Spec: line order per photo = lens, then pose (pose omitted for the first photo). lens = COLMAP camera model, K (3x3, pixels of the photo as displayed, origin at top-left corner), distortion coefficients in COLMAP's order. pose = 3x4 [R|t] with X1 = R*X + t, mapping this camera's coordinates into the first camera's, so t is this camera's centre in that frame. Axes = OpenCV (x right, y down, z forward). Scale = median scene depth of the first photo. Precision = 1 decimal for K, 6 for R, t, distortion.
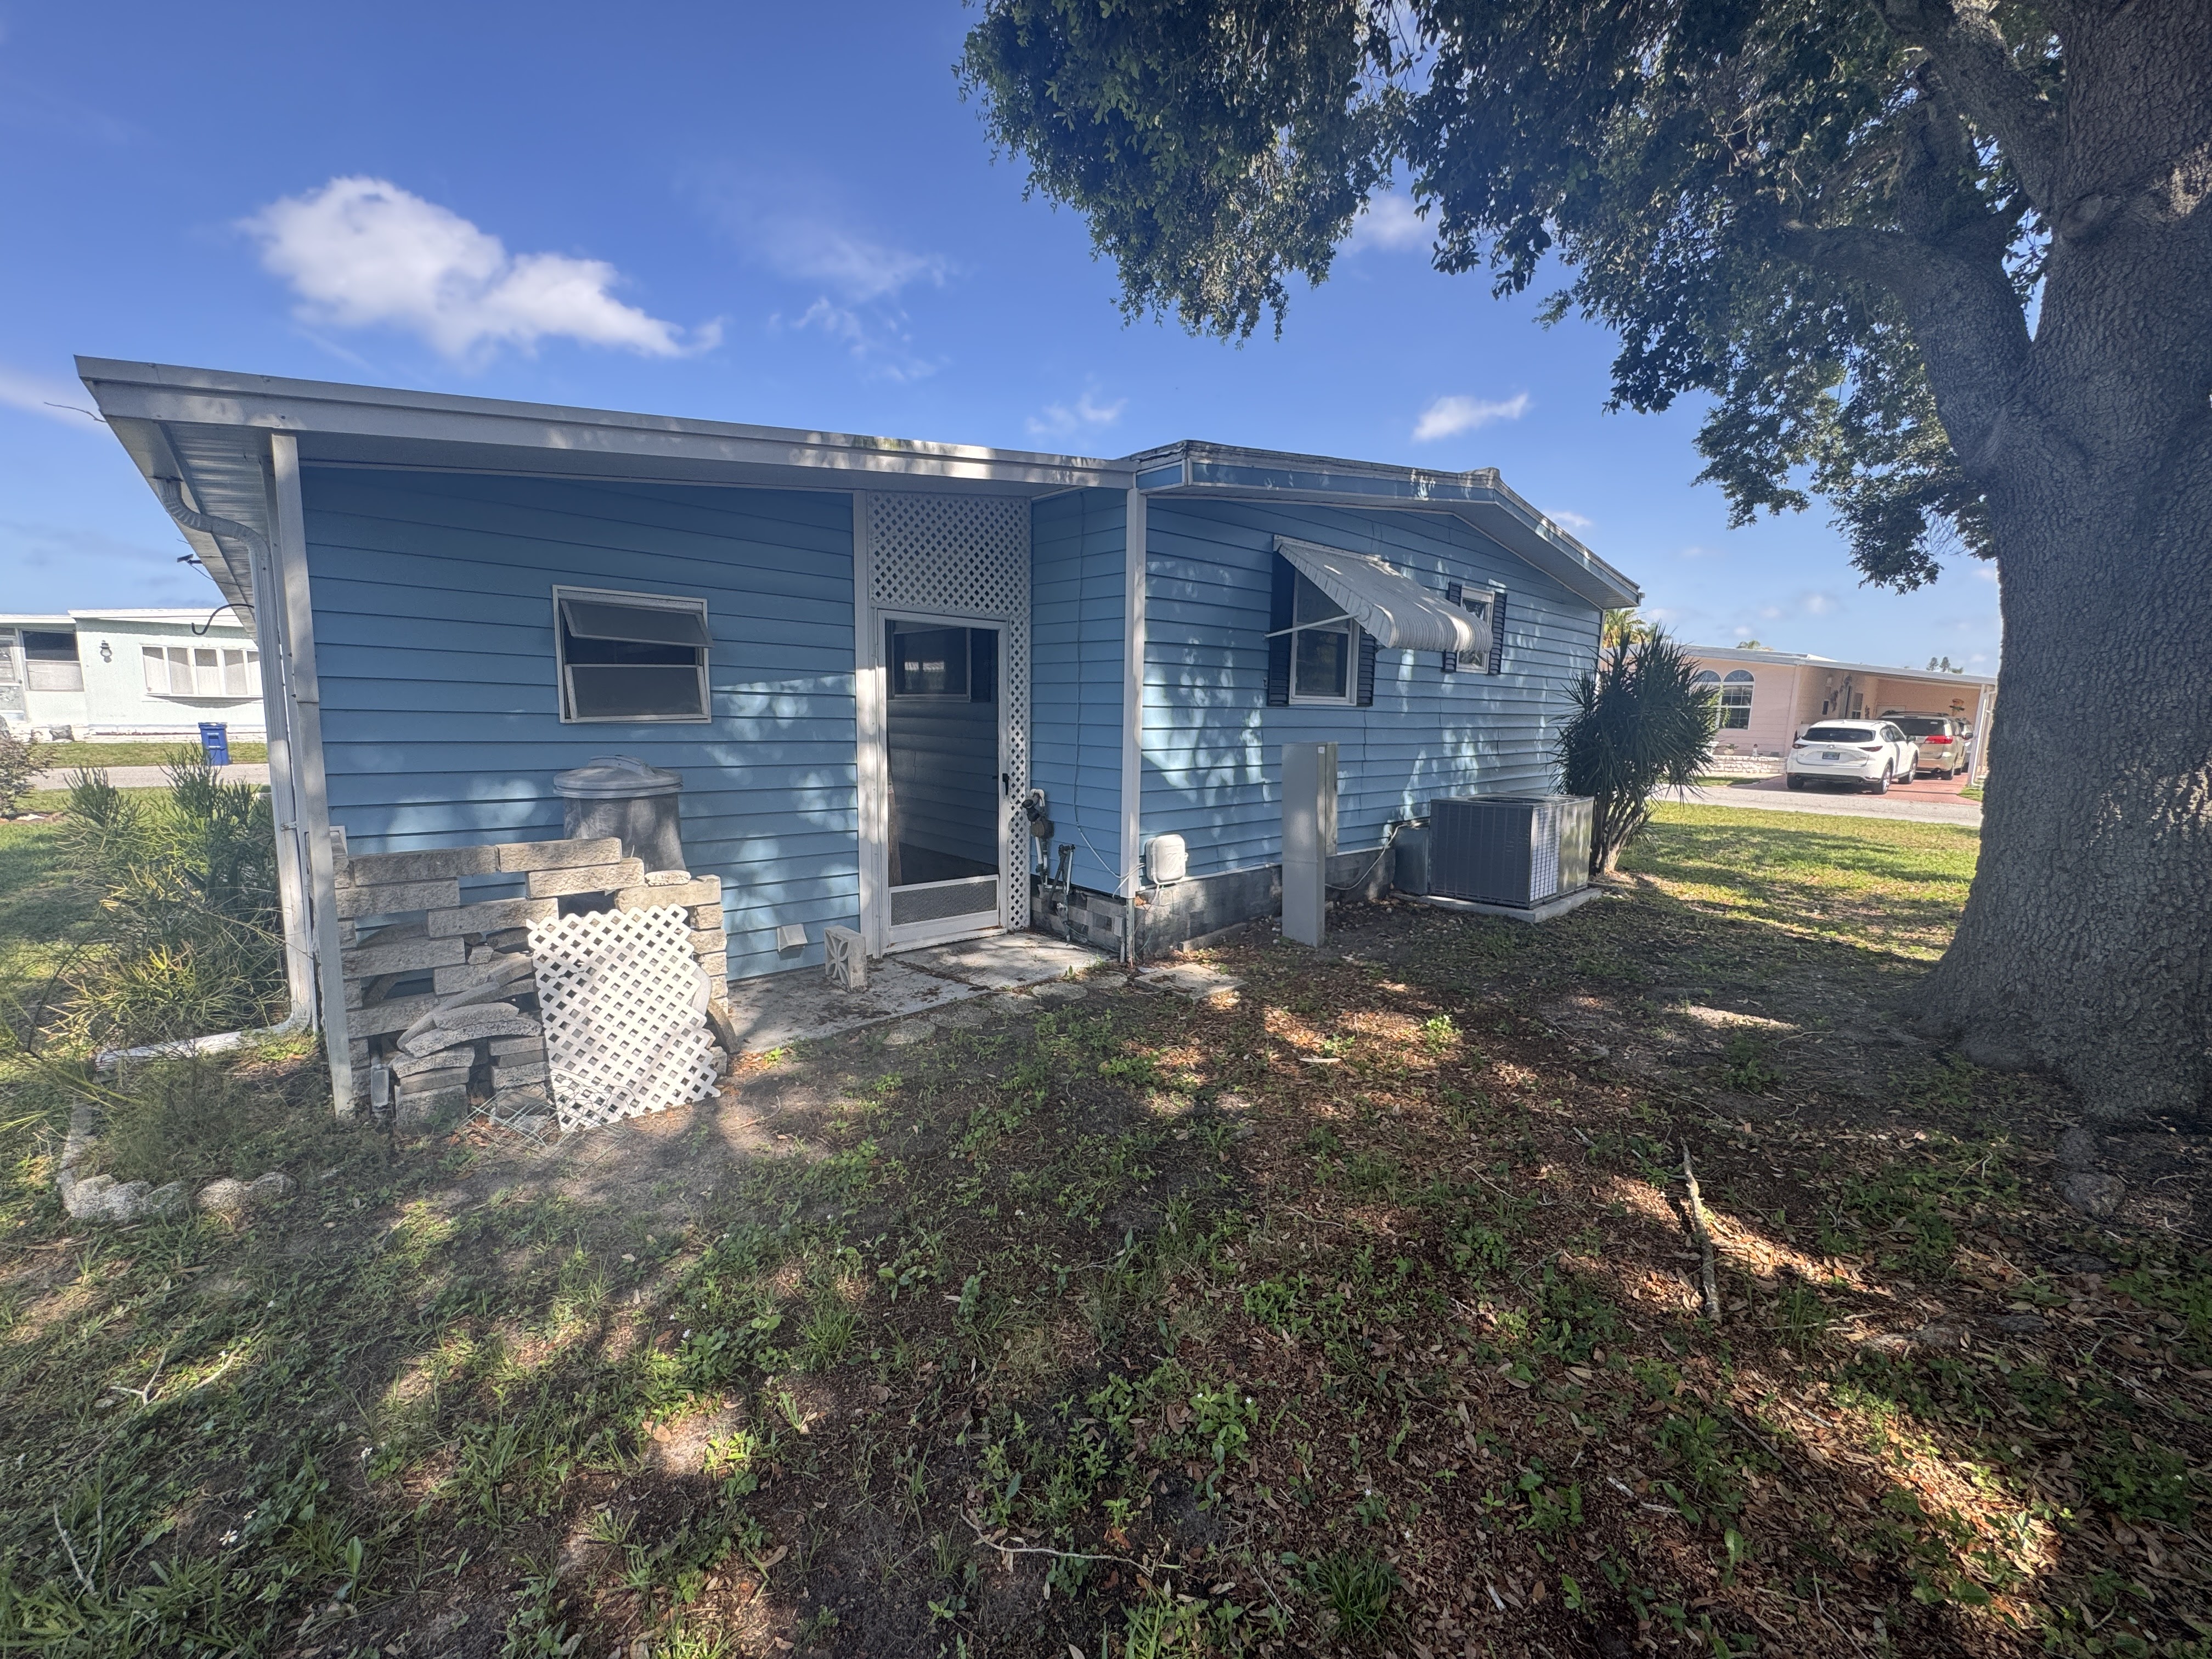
lens RADIAL K [[887.4, 0, 1105.4], [0, 887.4, 830.5], [0, 0, 1]] dist [-0.005945, 0.000617]
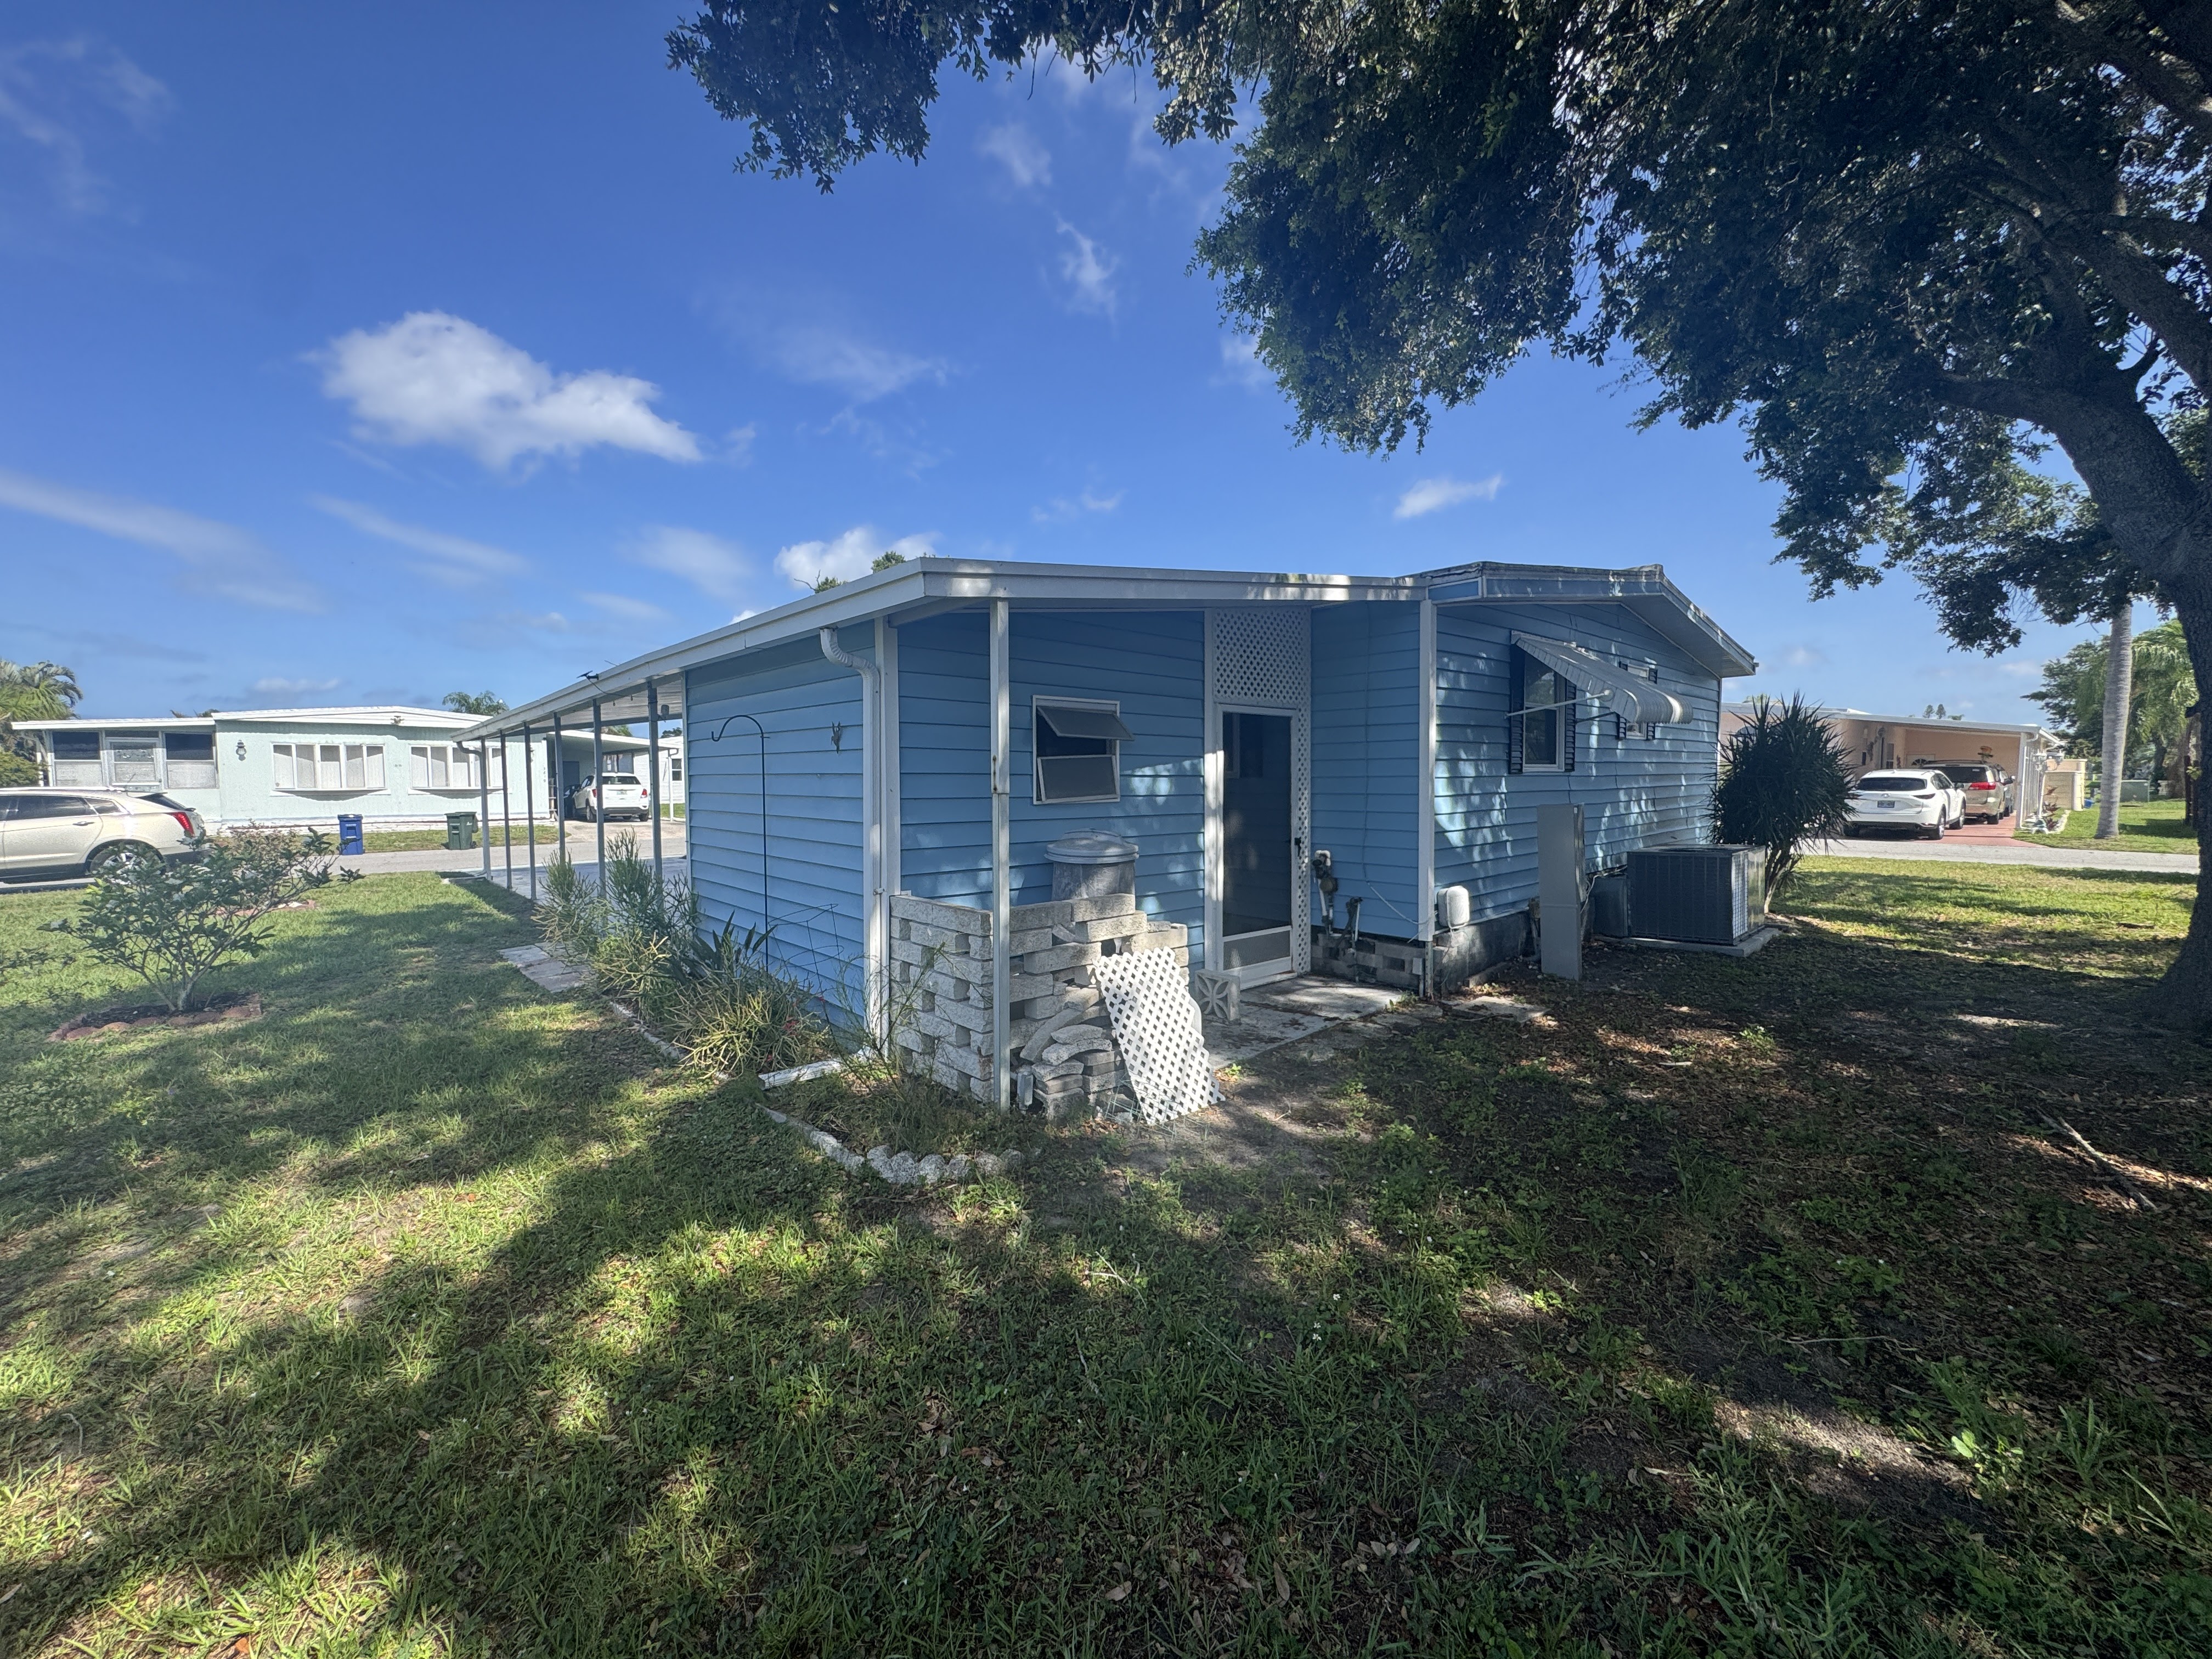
lens RADIAL K [[879.7, 0, 1100.9], [0, 879.7, 832.7], [0, 0, 1]] dist [-0.011012, 0.000459]
pose [[0.999548, -0.027142, -0.012895, -0.341459], [0.026106, 0.996872, -0.074603, 0.007995], [0.014880, 0.074233, 0.997130, -0.150365]]
